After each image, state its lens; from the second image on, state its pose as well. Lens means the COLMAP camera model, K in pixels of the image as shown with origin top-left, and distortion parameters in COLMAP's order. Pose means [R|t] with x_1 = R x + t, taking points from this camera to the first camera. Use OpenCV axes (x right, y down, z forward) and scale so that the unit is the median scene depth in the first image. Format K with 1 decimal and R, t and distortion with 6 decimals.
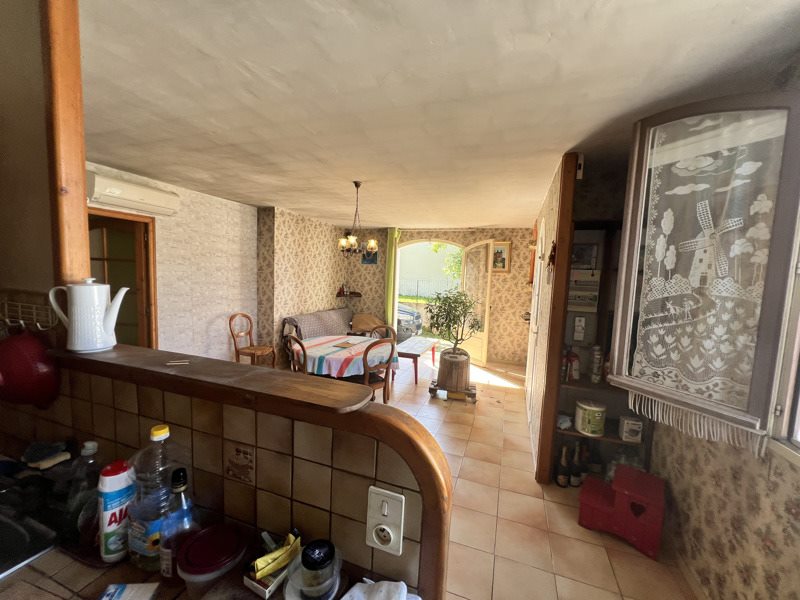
lens RADIAL K [[320.2, 0, 401.0], [0, 320.2, 301.8], [0, 0, 1]] dist [0.001713, 0.000037]
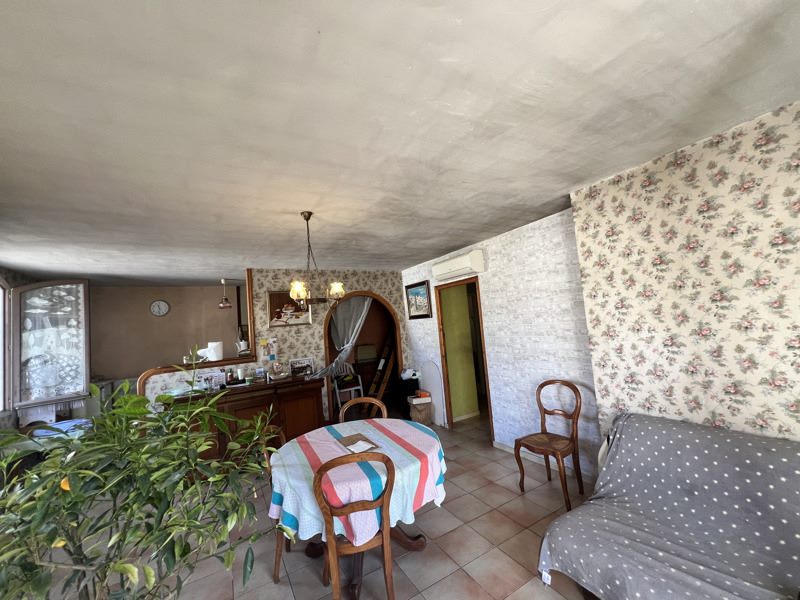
lens RADIAL K [[320.3, 0, 401.5], [0, 320.3, 301.2], [0, 0, 1]] dist [-0.001424, 0.000092]
pose [[-0.656652, -0.039741, -0.753146, 0.210094], [-0.008731, 0.998944, -0.045099, -0.094620], [0.754143, -0.023038, -0.656306, 1.229059]]
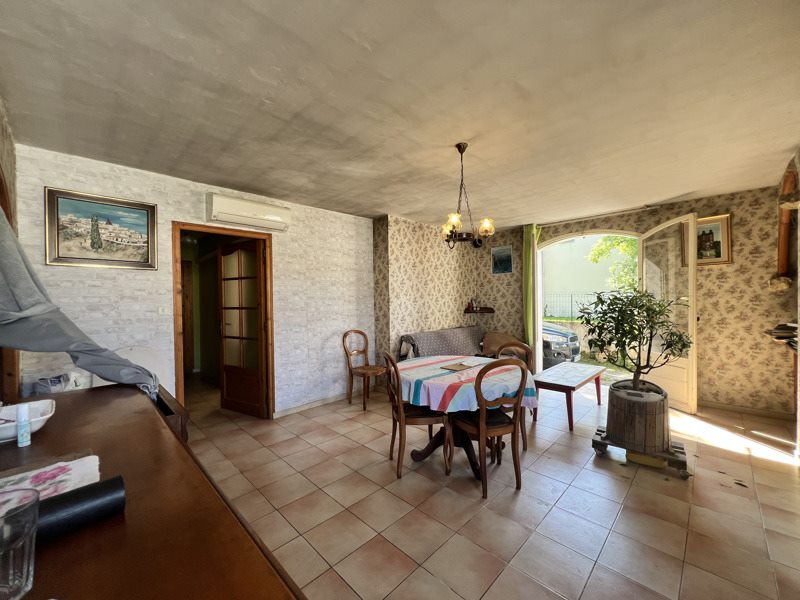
lens RADIAL K [[320.3, 0, 402.1], [0, 320.3, 301.4], [0, 0, 1]] dist [-0.001424, 0.000092]
pose [[0.901985, -0.049693, -0.428898, 0.030237], [0.013859, 0.996175, -0.086273, 0.037266], [0.431545, 0.071872, 0.899224, 0.218291]]
